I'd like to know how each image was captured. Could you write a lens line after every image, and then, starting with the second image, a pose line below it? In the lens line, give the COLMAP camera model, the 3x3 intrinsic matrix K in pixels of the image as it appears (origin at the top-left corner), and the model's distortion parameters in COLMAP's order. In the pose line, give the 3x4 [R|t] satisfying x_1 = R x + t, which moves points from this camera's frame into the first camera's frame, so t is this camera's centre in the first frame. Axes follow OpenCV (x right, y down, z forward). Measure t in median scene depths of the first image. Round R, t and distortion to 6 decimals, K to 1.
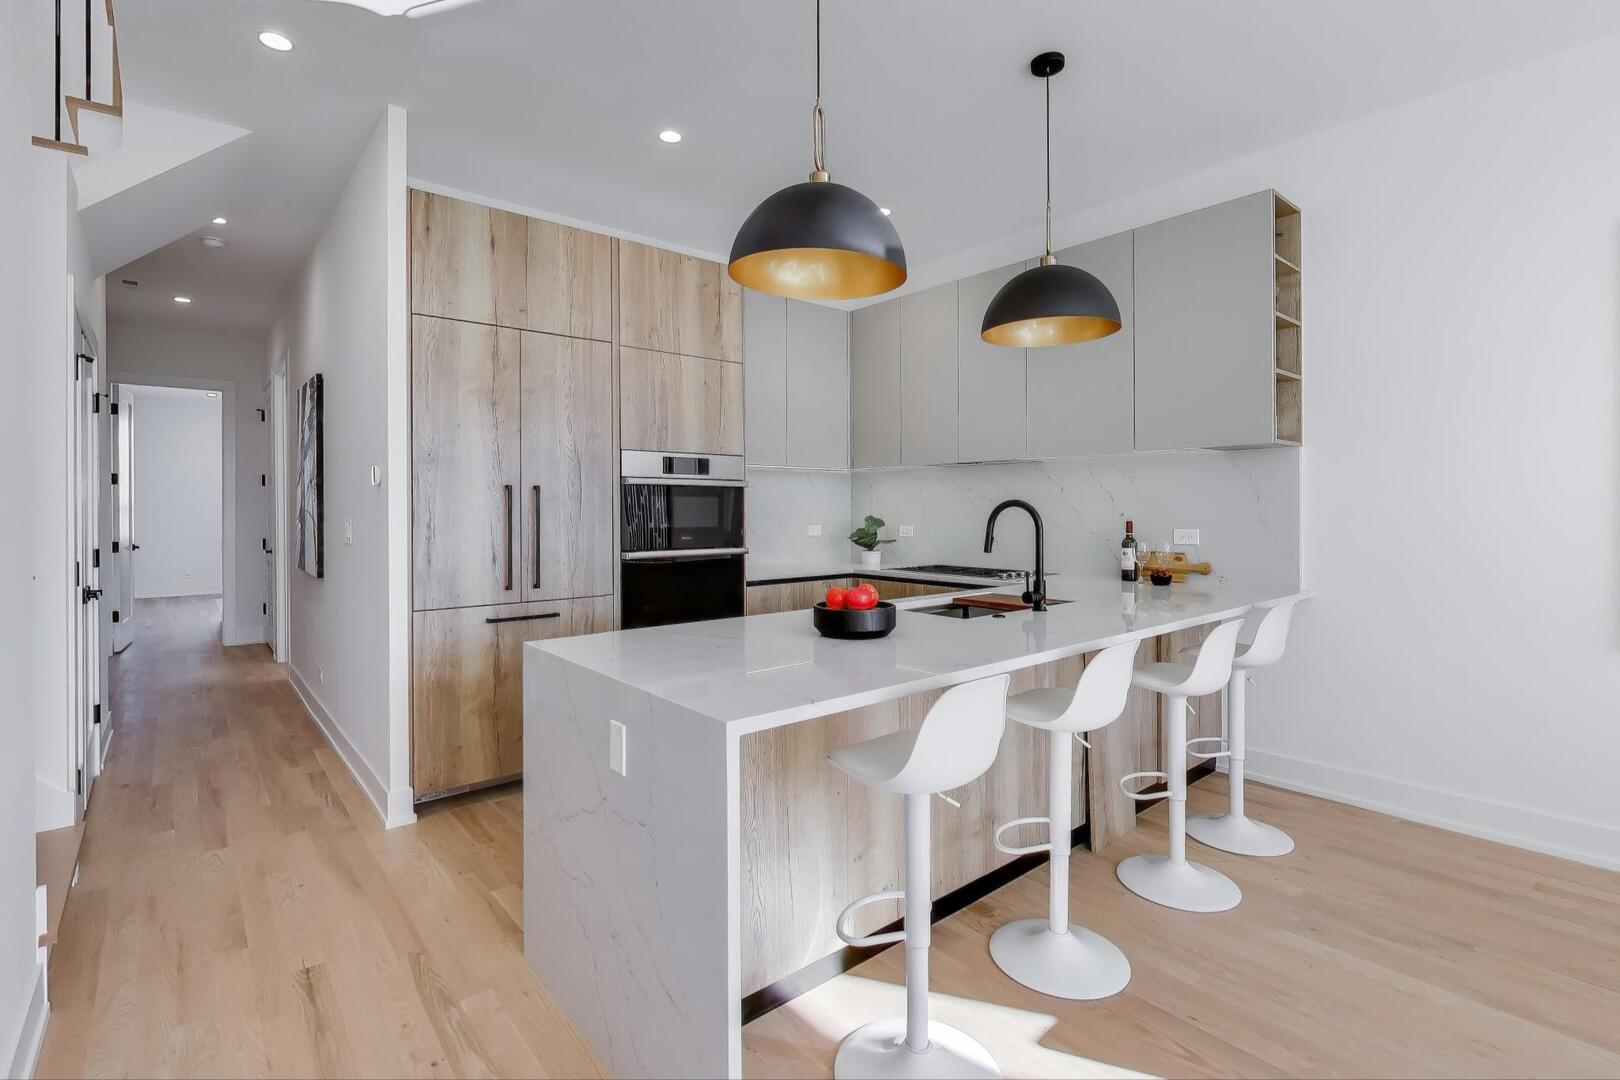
lens RADIAL K [[739.9, 0, 772.5], [0, 739.9, 509.0], [0, 0, 1]] dist [0.005089, 0.000136]
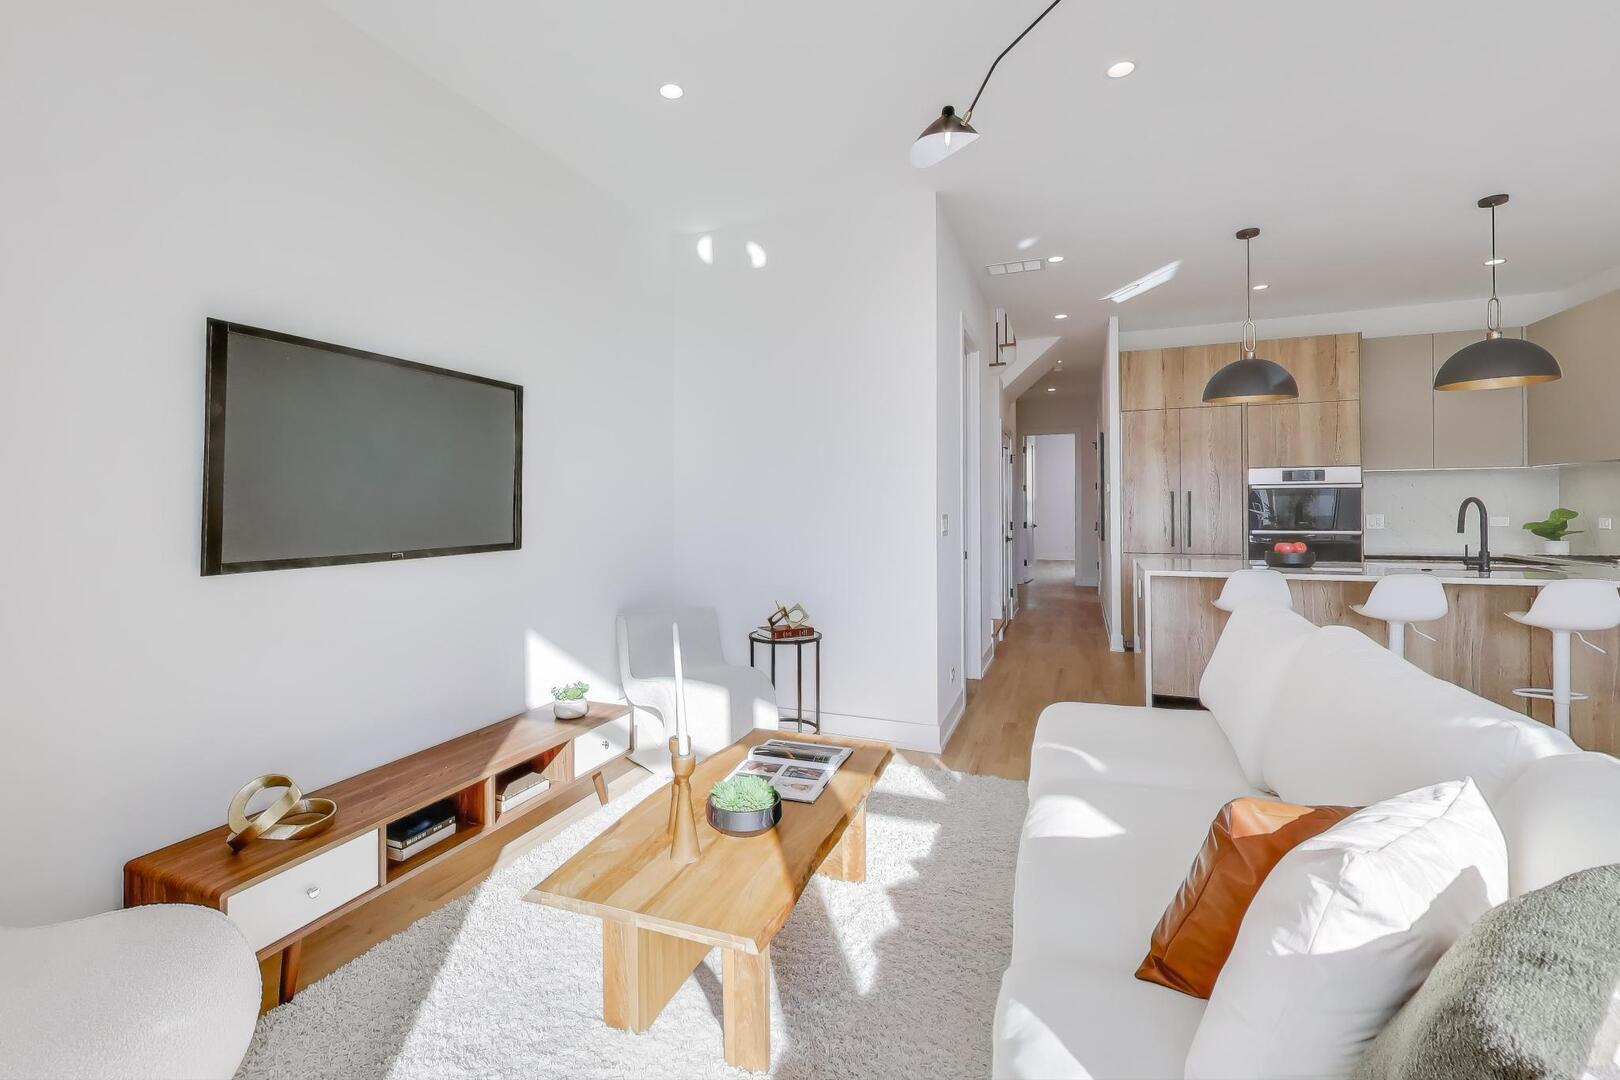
lens RADIAL K [[739.9, 0, 772.5], [0, 739.9, 509.0], [0, 0, 1]] dist [0.005089, 0.000136]
pose [[0.473772, 0.000940, -0.880647, 0.797631], [0.006353, 0.999970, 0.004485, -0.002451], [0.880625, -0.007719, 0.473751, -0.774926]]
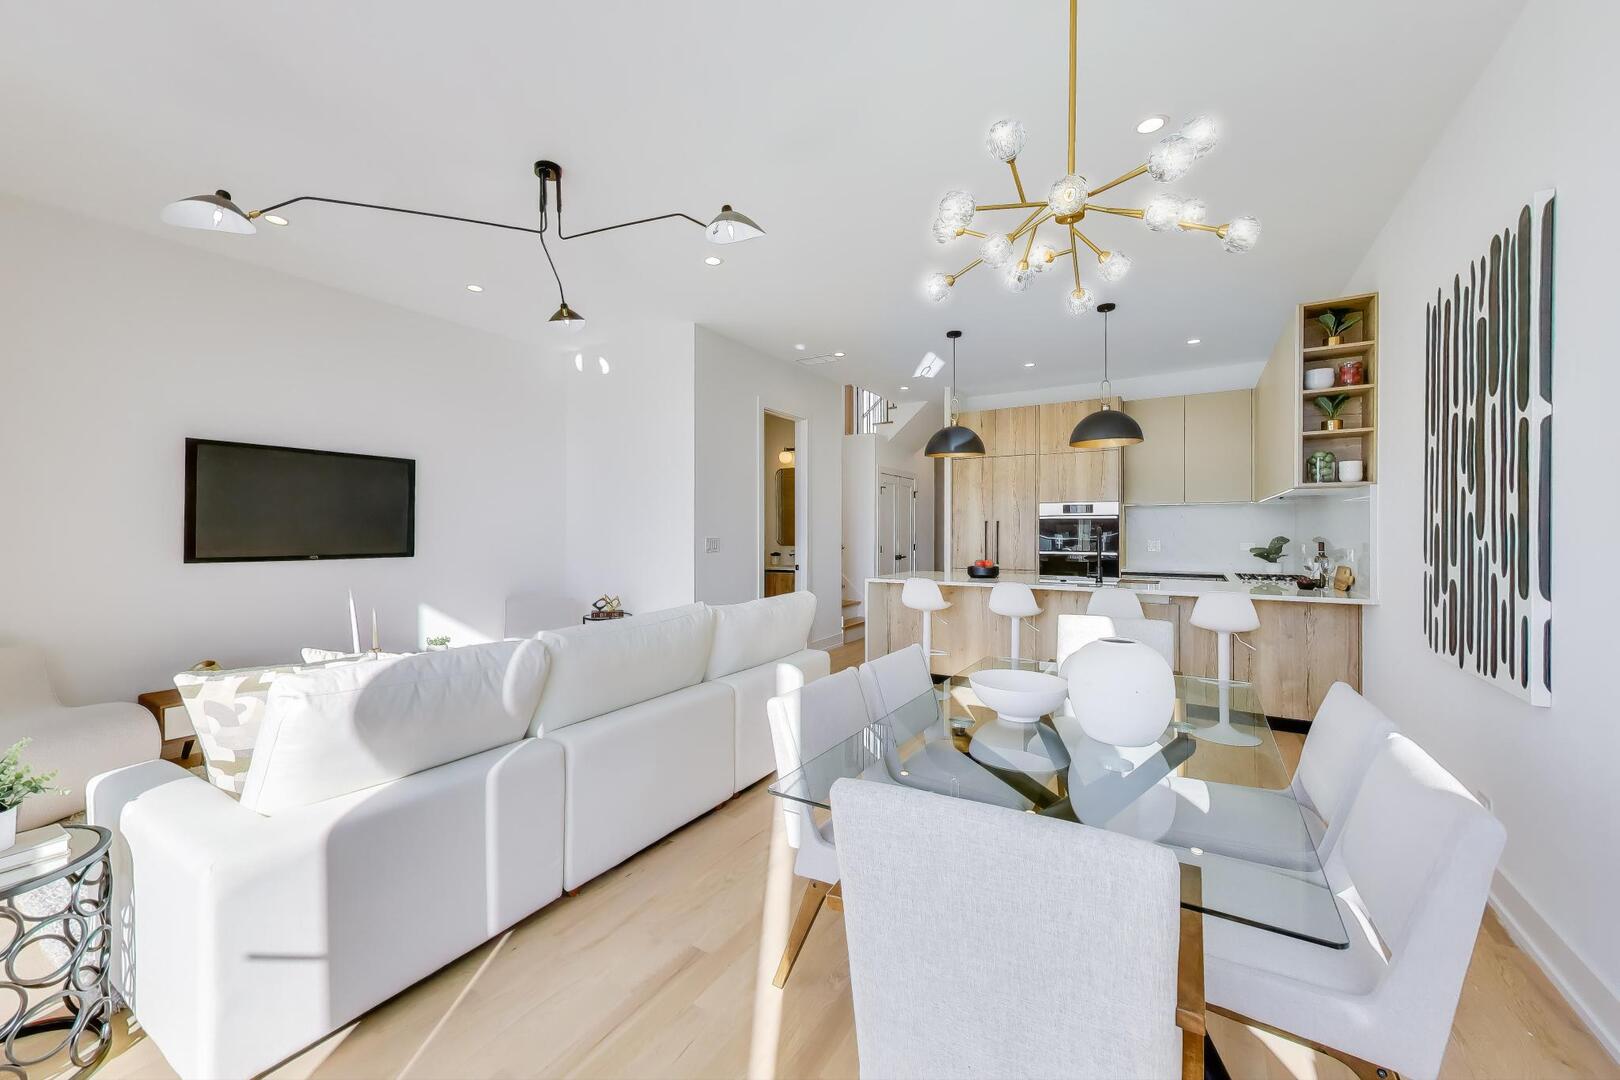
lens RADIAL K [[638.9, 0, 784.7], [0, 638.9, 526.0], [0, 0, 1]] dist [-0.000829, 0.000038]
pose [[0.321461, -0.009208, -0.946878, 1.363925], [0.001911, 0.999957, -0.009075, 0.000514], [0.946921, 0.001108, 0.321465, -0.304167]]
